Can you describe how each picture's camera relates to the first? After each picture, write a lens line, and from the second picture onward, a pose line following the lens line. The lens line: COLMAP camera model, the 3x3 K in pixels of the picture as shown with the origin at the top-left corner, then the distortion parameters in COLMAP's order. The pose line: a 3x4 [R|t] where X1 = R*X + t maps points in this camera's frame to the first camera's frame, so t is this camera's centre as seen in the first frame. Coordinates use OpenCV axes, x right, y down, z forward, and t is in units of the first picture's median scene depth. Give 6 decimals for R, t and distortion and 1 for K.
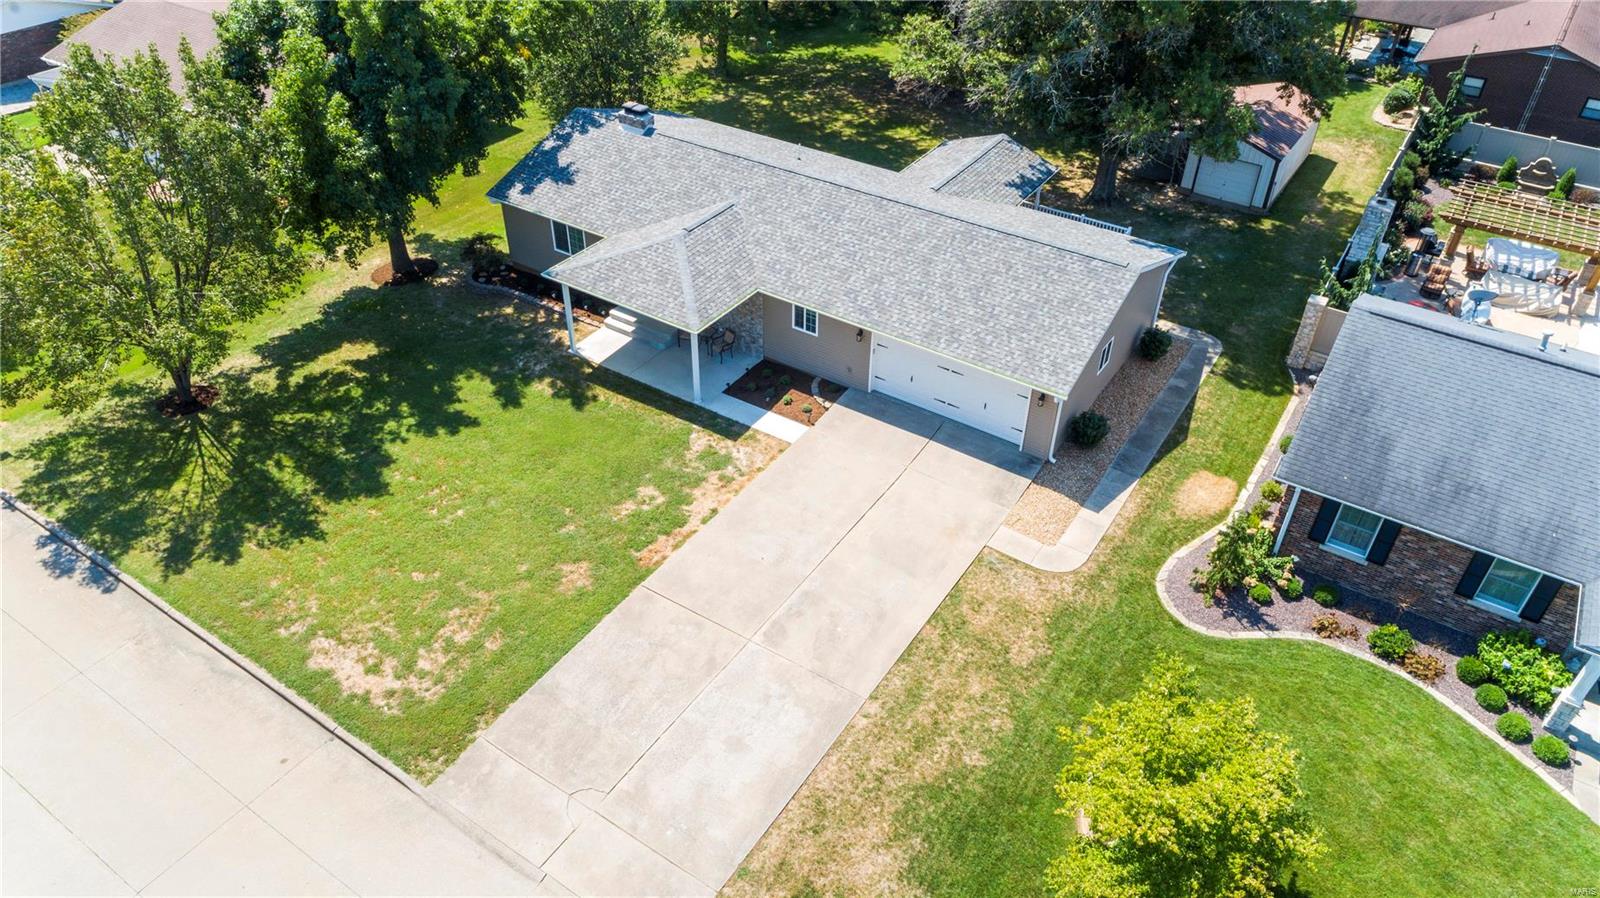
lens RADIAL K [[1075.6, 0, 797.5], [0, 1075.6, 450.6], [0, 0, 1]] dist [-0.008854, 0.002416]
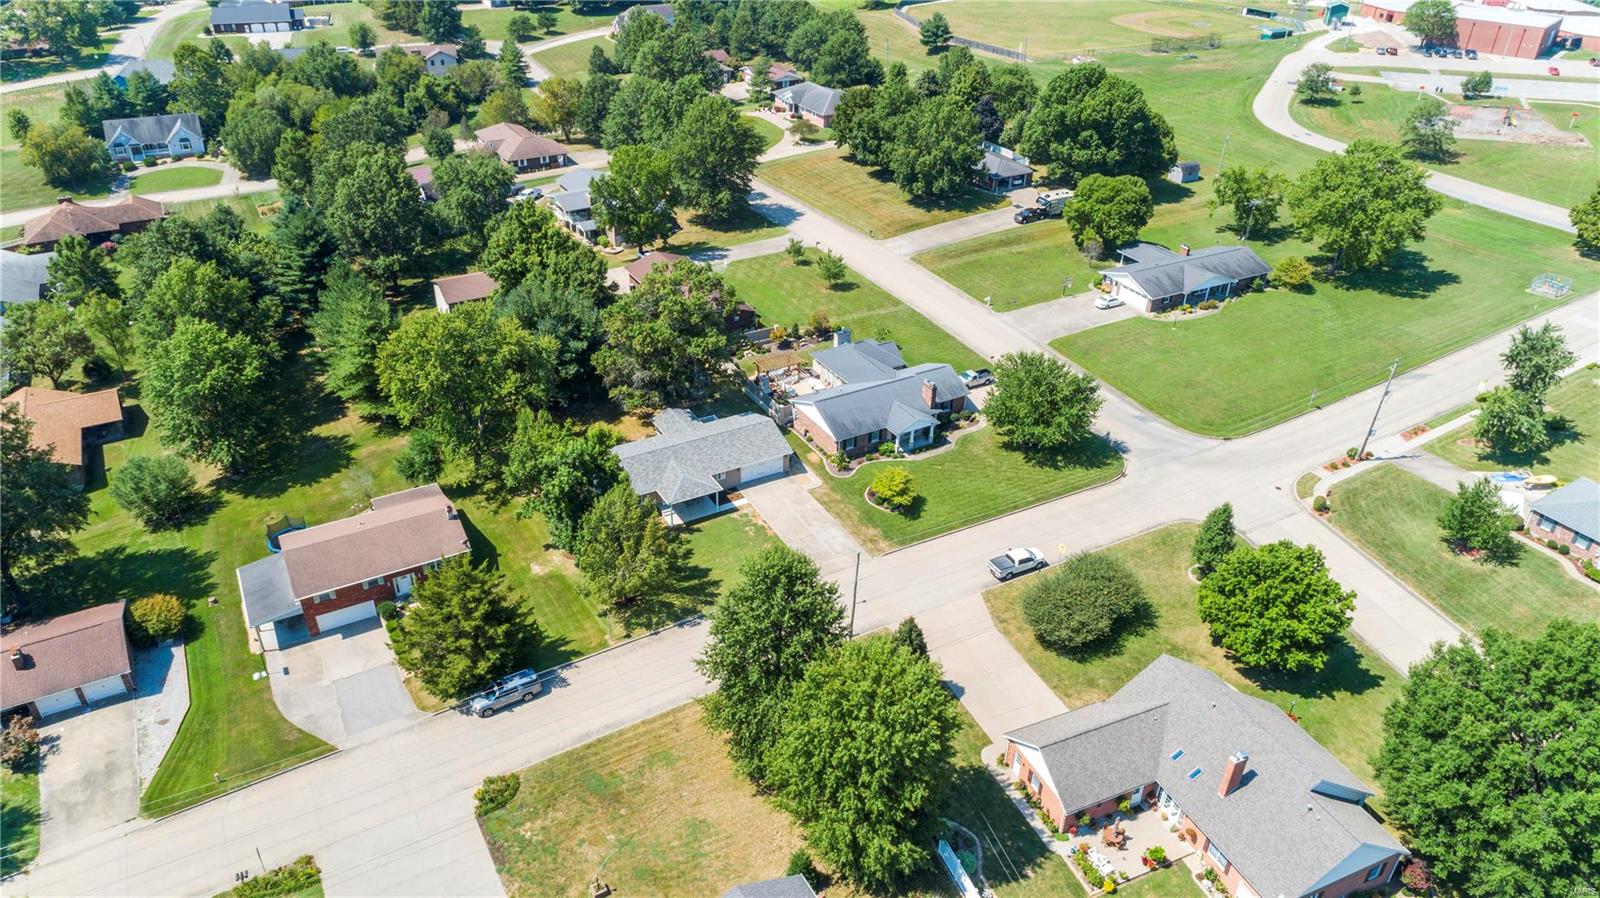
lens RADIAL K [[1075.6, 0, 797.5], [0, 1075.6, 450.6], [0, 0, 1]] dist [-0.008854, 0.002416]
pose [[0.452425, -0.466863, 0.759836, -2.593732], [0.542153, 0.820484, 0.181315, -0.716202], [-0.708083, 0.329916, 0.624319, -1.423304]]
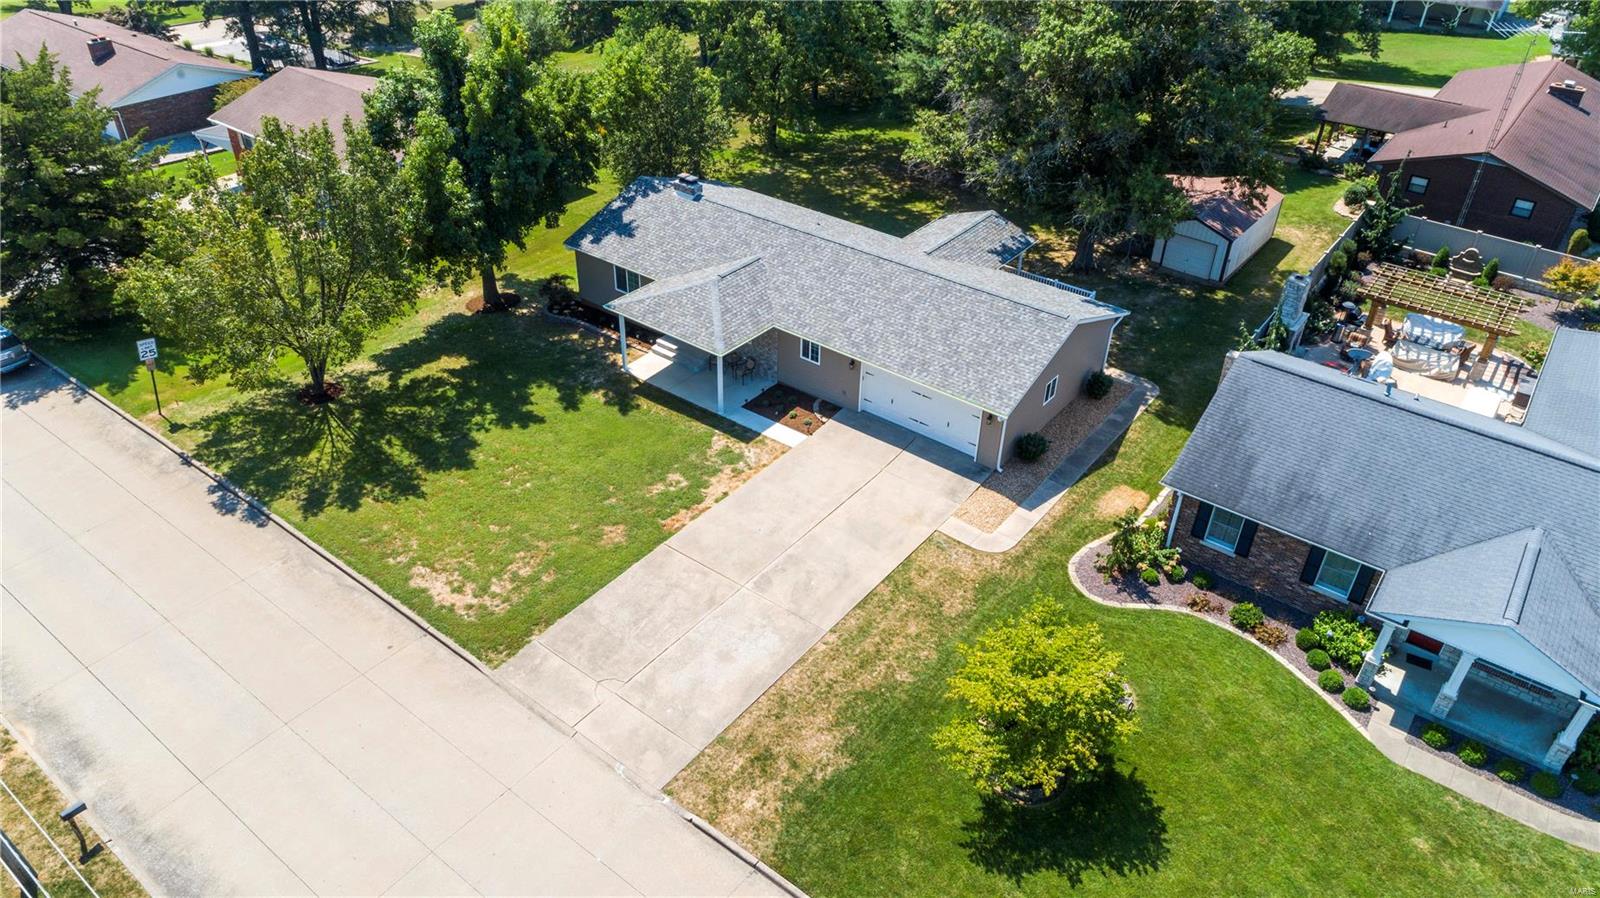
lens RADIAL K [[1075.6, 0, 797.5], [0, 1075.6, 450.6], [0, 0, 1]] dist [-0.008854, 0.002416]
pose [[0.997424, 0.049272, -0.052134, 0.066212], [-0.052298, 0.996925, -0.058363, 0.069923], [0.049098, 0.060939, 0.996933, -0.246239]]
